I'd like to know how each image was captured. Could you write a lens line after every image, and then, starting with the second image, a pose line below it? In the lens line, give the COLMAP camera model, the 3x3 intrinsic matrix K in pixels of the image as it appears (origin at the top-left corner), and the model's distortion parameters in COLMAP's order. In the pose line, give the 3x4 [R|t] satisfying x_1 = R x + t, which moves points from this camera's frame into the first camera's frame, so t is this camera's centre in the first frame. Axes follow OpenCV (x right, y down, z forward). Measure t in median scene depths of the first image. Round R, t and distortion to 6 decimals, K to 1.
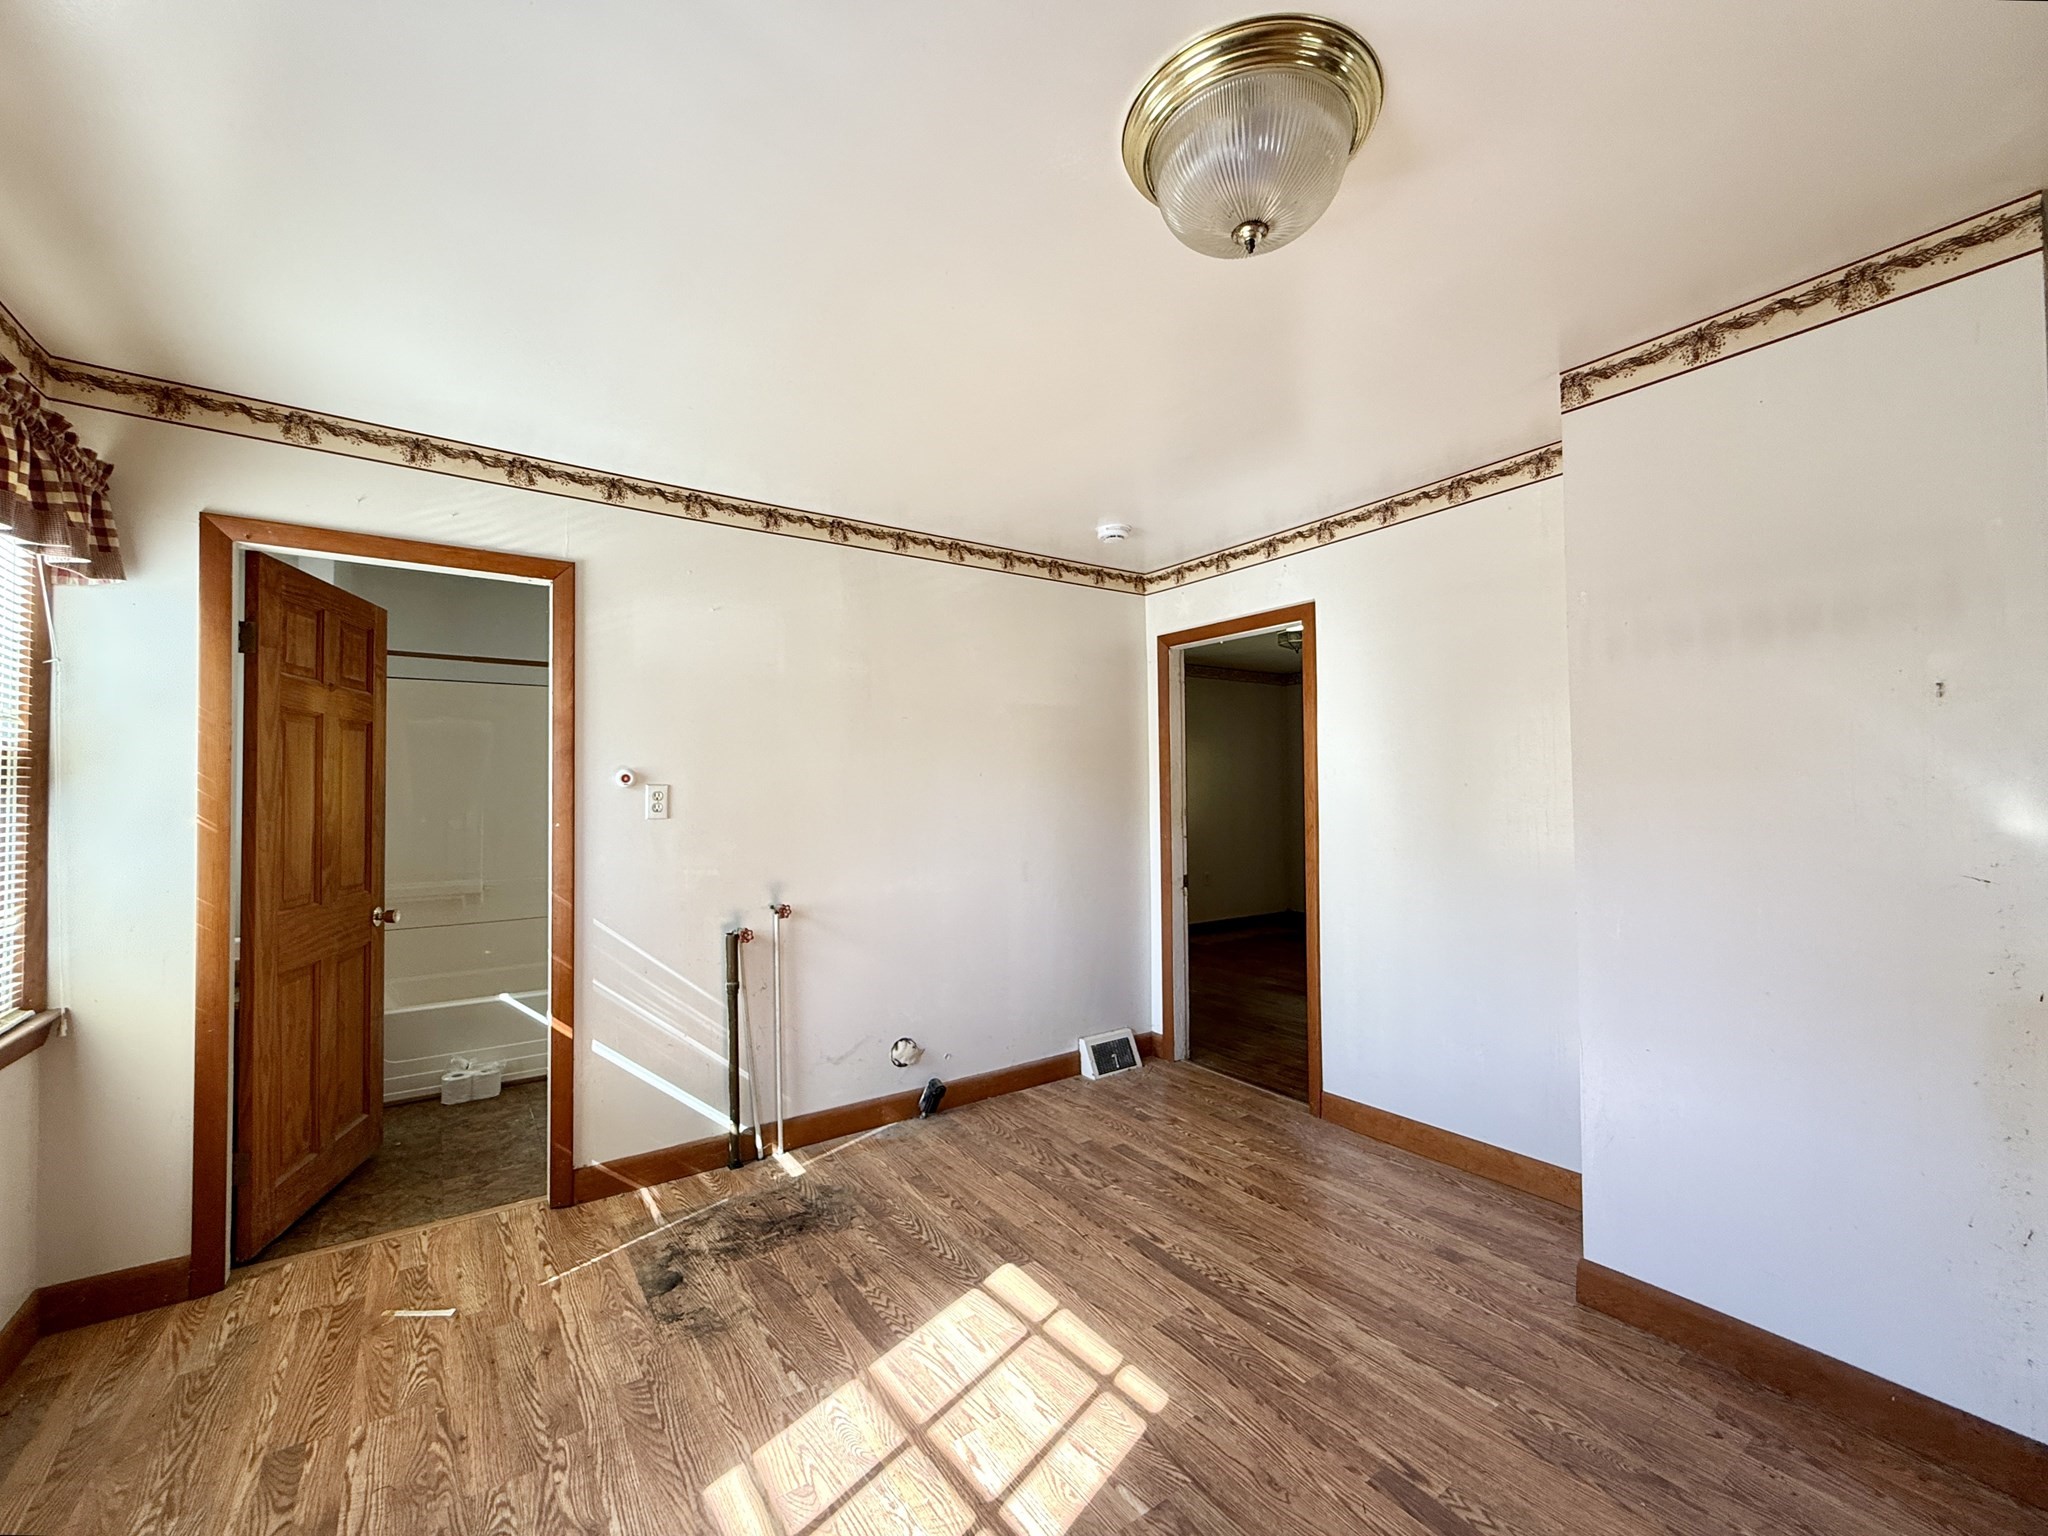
lens RADIAL K [[808.8, 0, 1002.8], [0, 808.8, 786.2], [0, 0, 1]] dist [-0.003182, -0.000067]
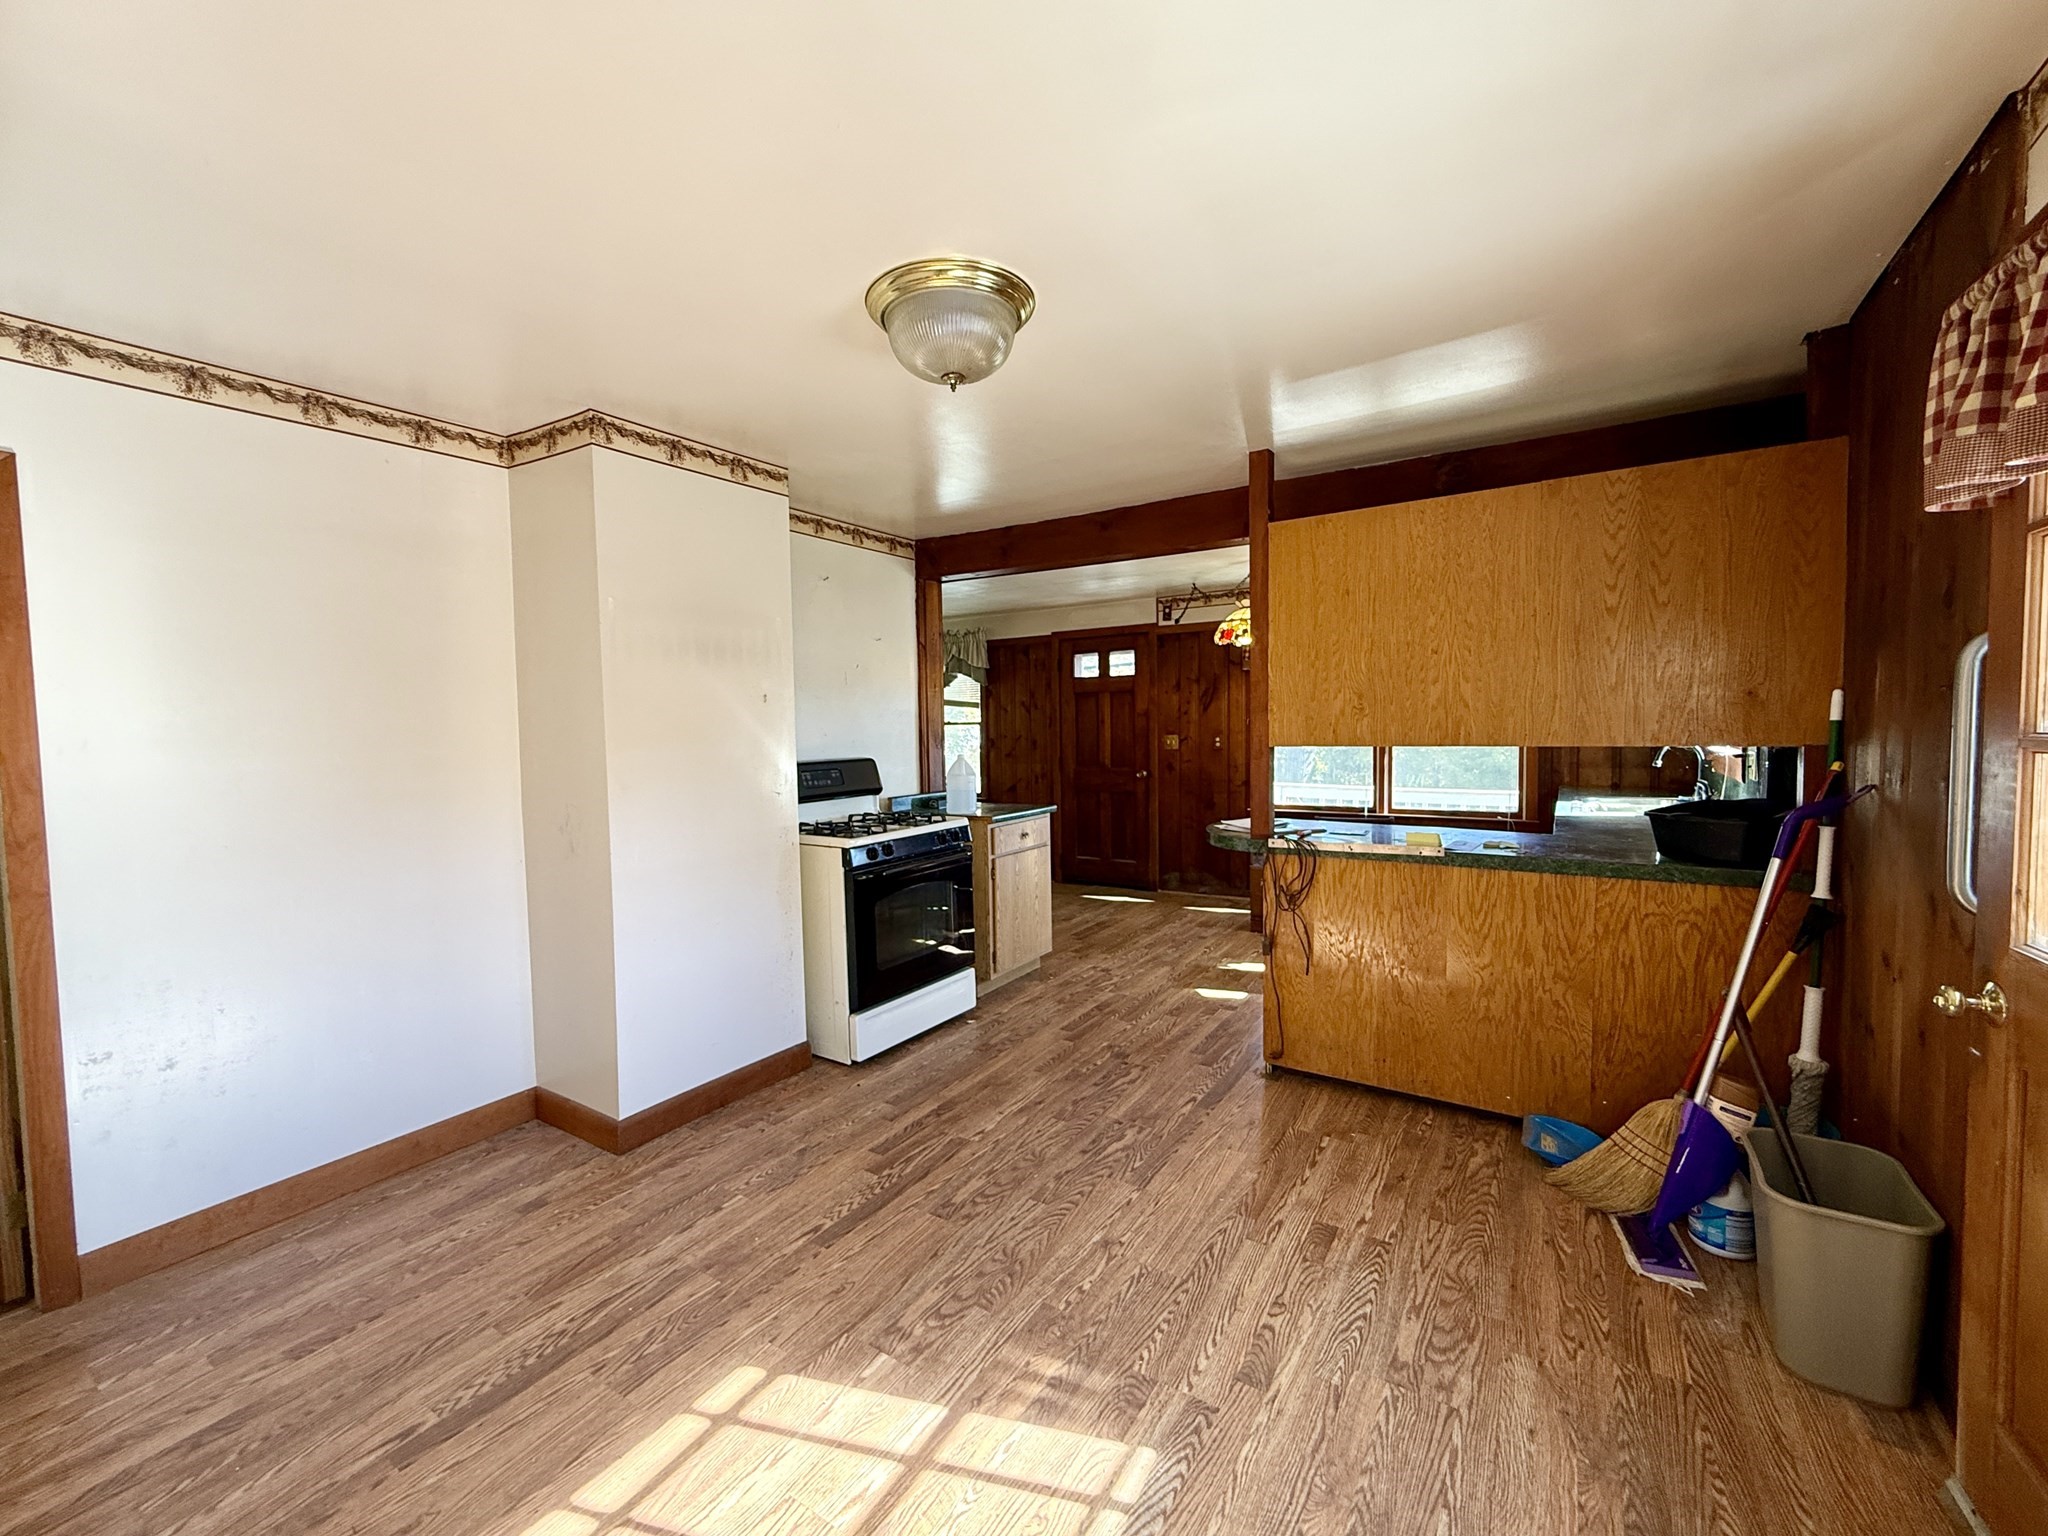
lens RADIAL K [[833.9, 0, 1024.0], [0, 833.9, 768.0], [0, 0, 1]] dist [-0.001522, 0.000052]
pose [[-0.370972, -0.033401, 0.928043, -0.596353], [0.021810, 0.998764, 0.044665, -0.013484], [-0.928388, 0.036810, -0.369785, 0.720112]]
